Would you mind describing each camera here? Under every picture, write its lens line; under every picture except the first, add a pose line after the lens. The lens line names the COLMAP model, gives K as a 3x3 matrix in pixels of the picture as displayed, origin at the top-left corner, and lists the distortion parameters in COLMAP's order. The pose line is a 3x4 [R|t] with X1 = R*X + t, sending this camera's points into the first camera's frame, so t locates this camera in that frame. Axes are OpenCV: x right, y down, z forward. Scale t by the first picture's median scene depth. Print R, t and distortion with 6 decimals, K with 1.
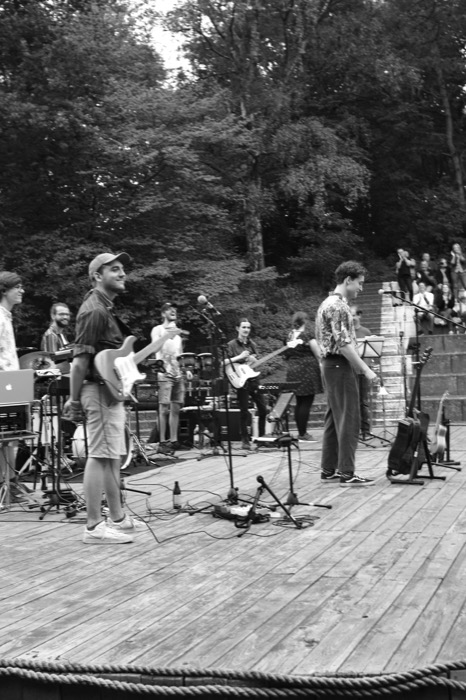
lens RADIAL K [[913.8, 0, 219.5], [0, 913.8, 352.4], [0, 0, 1]] dist [-0.039505, 0.006347]
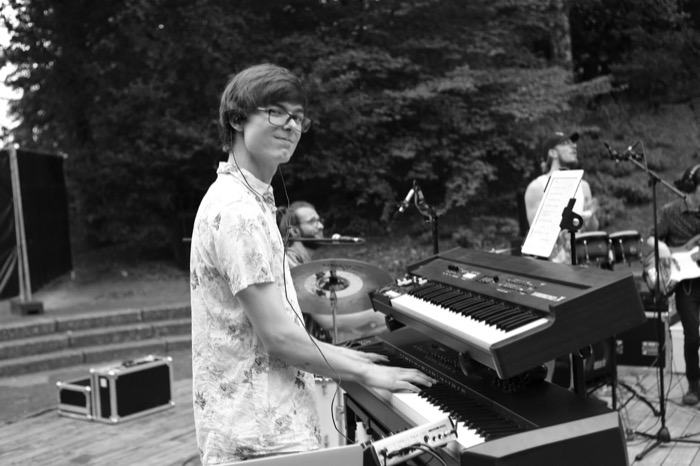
lens RADIAL K [[913.8, 0, 350.0], [0, 913.8, 233.0], [0, 0, 1]] dist [-0.039505, 0.006347]
pose [[0.992543, 0.001148, -0.121891, -0.060641], [0.006989, 0.997775, 0.066306, -0.019167], [0.121695, -0.066664, 0.990326, 0.260937]]
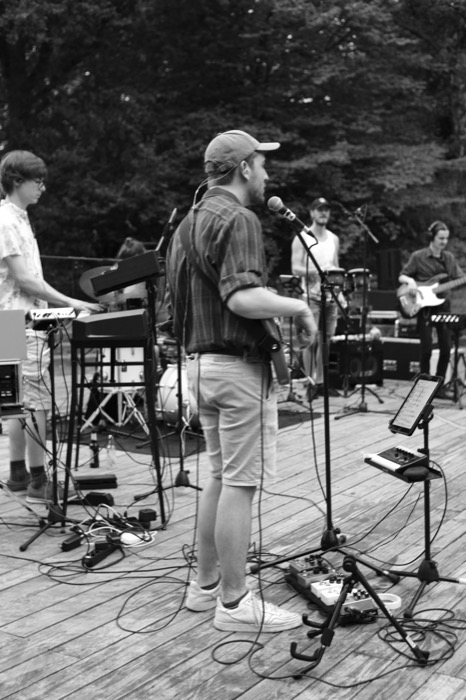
lens RADIAL K [[913.8, 0, 219.5], [0, 913.8, 352.4], [0, 0, 1]] dist [-0.039505, 0.006347]
pose [[0.973852, 0.055403, -0.220324, 0.022857], [-0.028354, 0.991866, 0.124087, -0.011635], [0.225407, -0.114596, 0.967502, 0.144635]]
